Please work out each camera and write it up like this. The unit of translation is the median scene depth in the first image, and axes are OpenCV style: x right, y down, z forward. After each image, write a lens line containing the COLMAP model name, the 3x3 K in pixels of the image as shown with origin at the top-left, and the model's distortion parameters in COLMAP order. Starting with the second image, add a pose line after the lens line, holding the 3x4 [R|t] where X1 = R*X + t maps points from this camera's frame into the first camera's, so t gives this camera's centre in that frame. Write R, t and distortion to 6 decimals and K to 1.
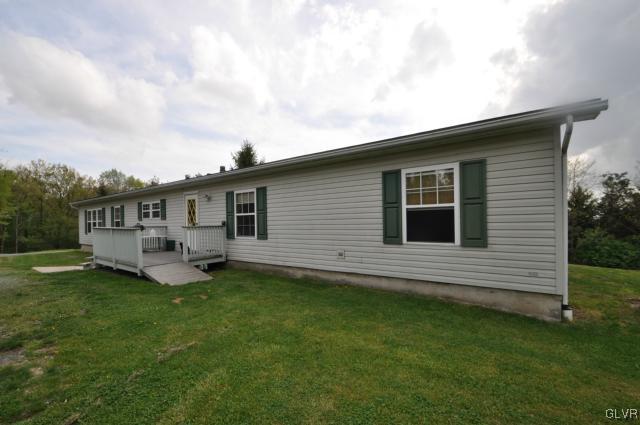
lens RADIAL K [[302.0, 0, 317.7], [0, 302.0, 213.1], [0, 0, 1]] dist [0.020239, 0.000212]
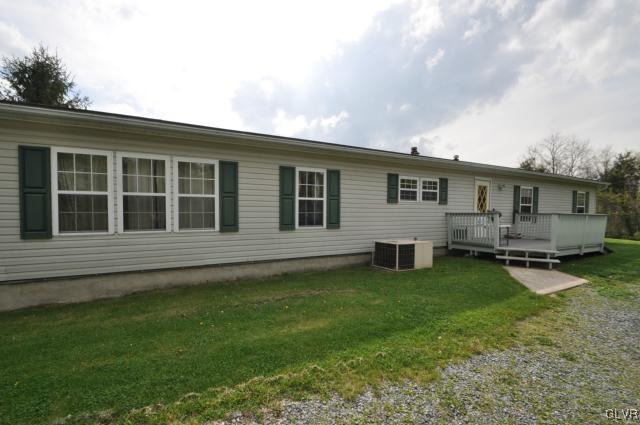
lens RADIAL K [[259.5, 0, 319.9], [0, 259.5, 212.1], [0, 0, 1]] dist [-0.015637, -0.000297]
pose [[0.409372, 0.010927, 0.912302, -0.681213], [-0.039225, 0.999215, 0.005634, 0.027487], [-0.911524, -0.038092, 0.409479, 0.553394]]
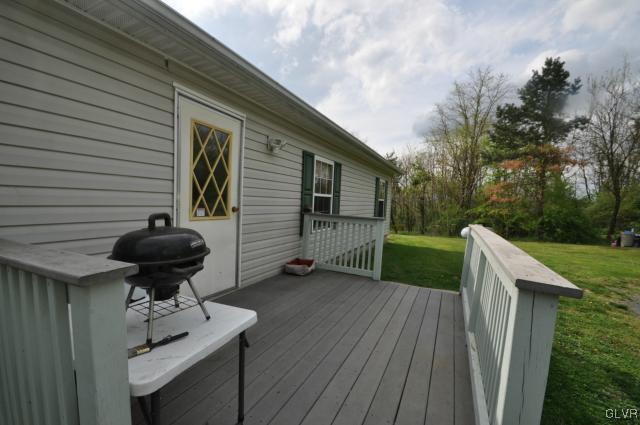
lens RADIAL K [[302.0, 0, 319.1], [0, 302.0, 210.4], [0, 0, 1]] dist [0.020239, 0.000212]
pose [[-0.250562, -0.013156, 0.968011, -0.358203], [-0.044876, 0.998991, 0.001961, 0.014869], [-0.967060, -0.042949, -0.250899, 0.472760]]
